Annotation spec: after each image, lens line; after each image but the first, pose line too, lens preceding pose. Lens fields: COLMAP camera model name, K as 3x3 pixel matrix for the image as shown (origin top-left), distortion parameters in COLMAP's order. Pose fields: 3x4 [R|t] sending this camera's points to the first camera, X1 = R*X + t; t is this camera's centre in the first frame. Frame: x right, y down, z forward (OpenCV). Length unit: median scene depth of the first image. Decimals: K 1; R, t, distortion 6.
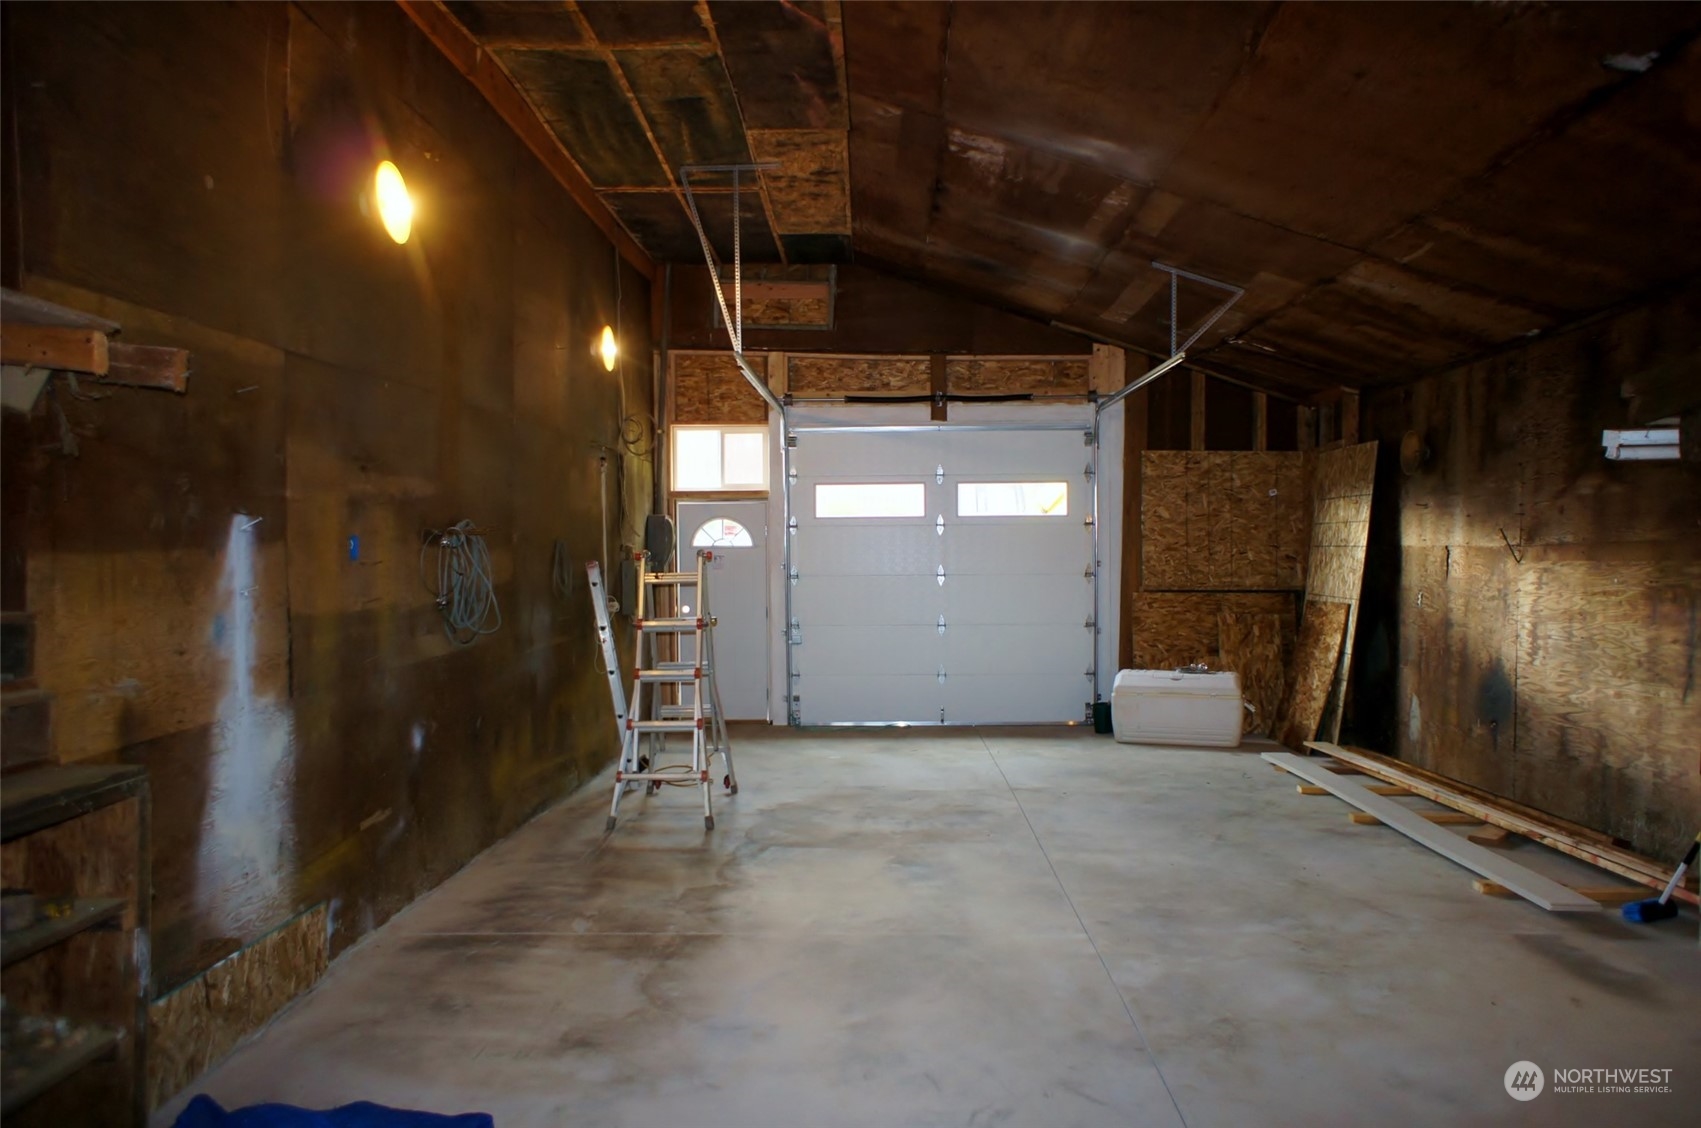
lens RADIAL K [[1168.1, 0, 850.5], [0, 1168.1, 564.0], [0, 0, 1]] dist [0.000299, -0.000002]
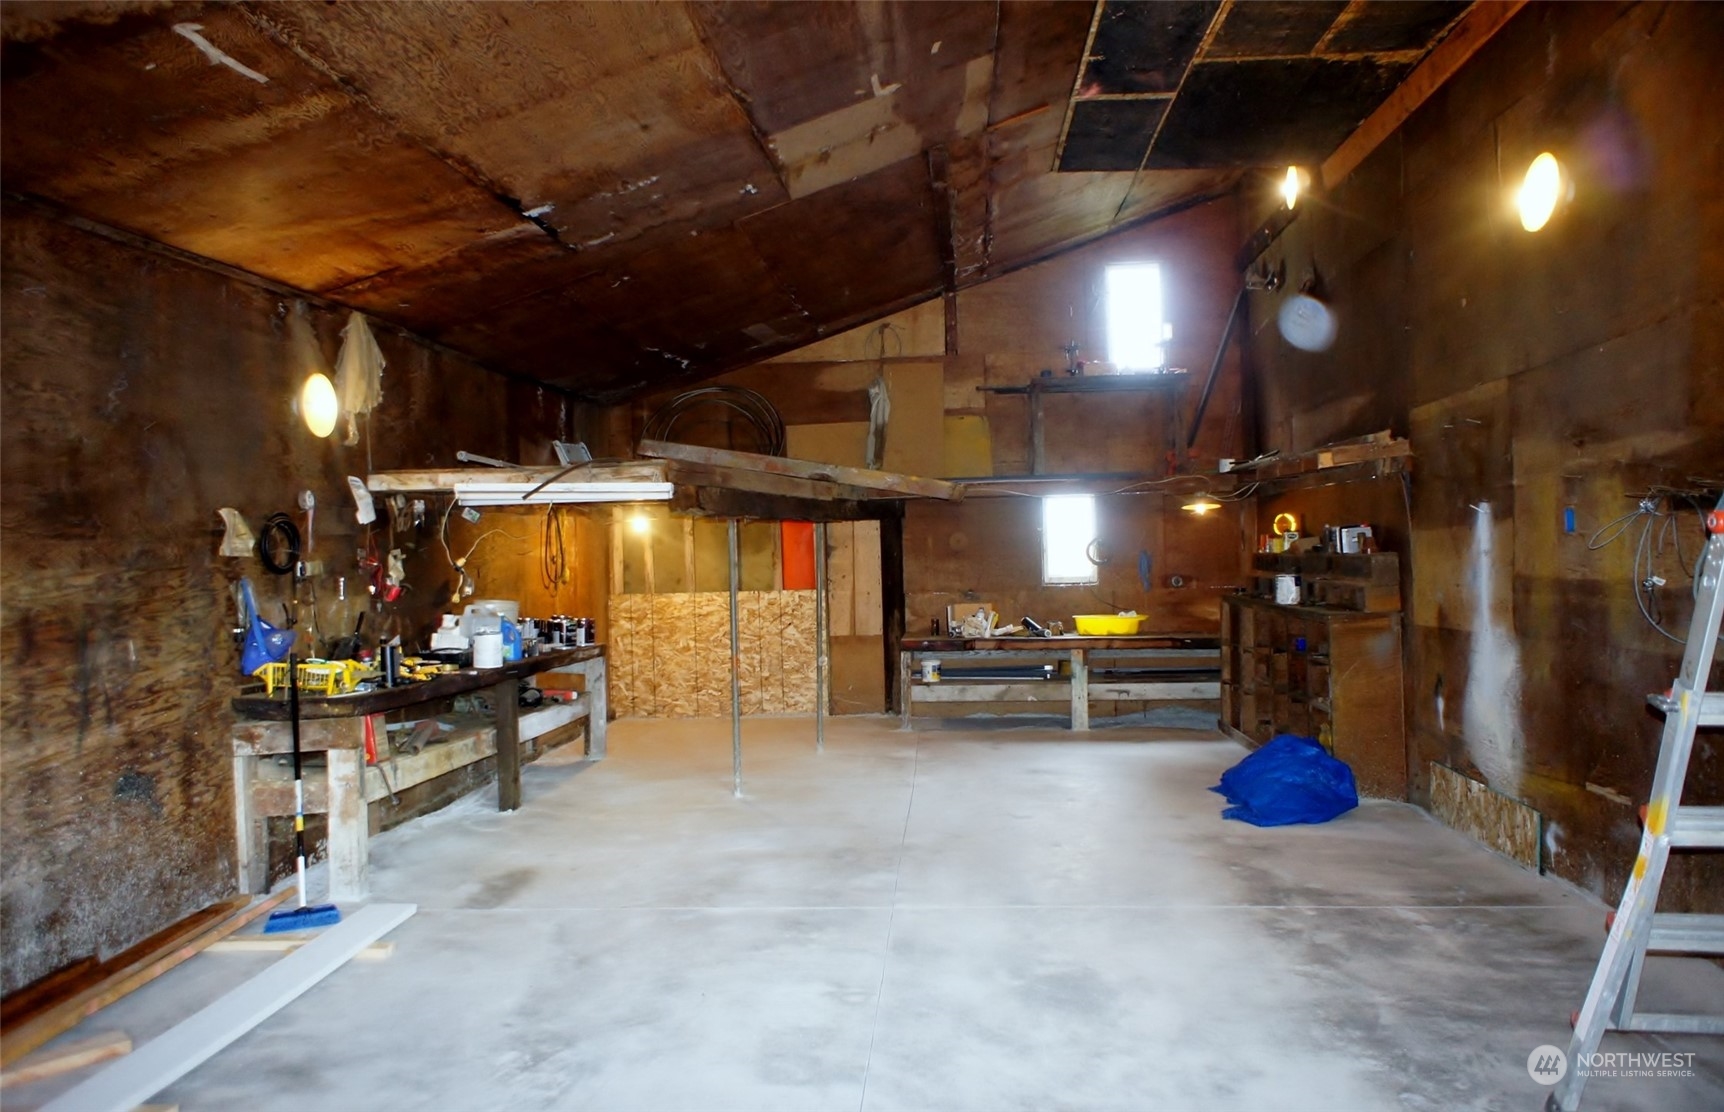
lens RADIAL K [[1199.8, 0, 862.0], [0, 1199.8, 556.0], [0, 0, 1]] dist [0.000481, 0.000571]
pose [[-0.998918, 0.021586, 0.041188, 0.186781], [0.022352, 0.999584, 0.018248, -0.015854], [-0.040777, 0.019148, -0.998985, 2.165216]]
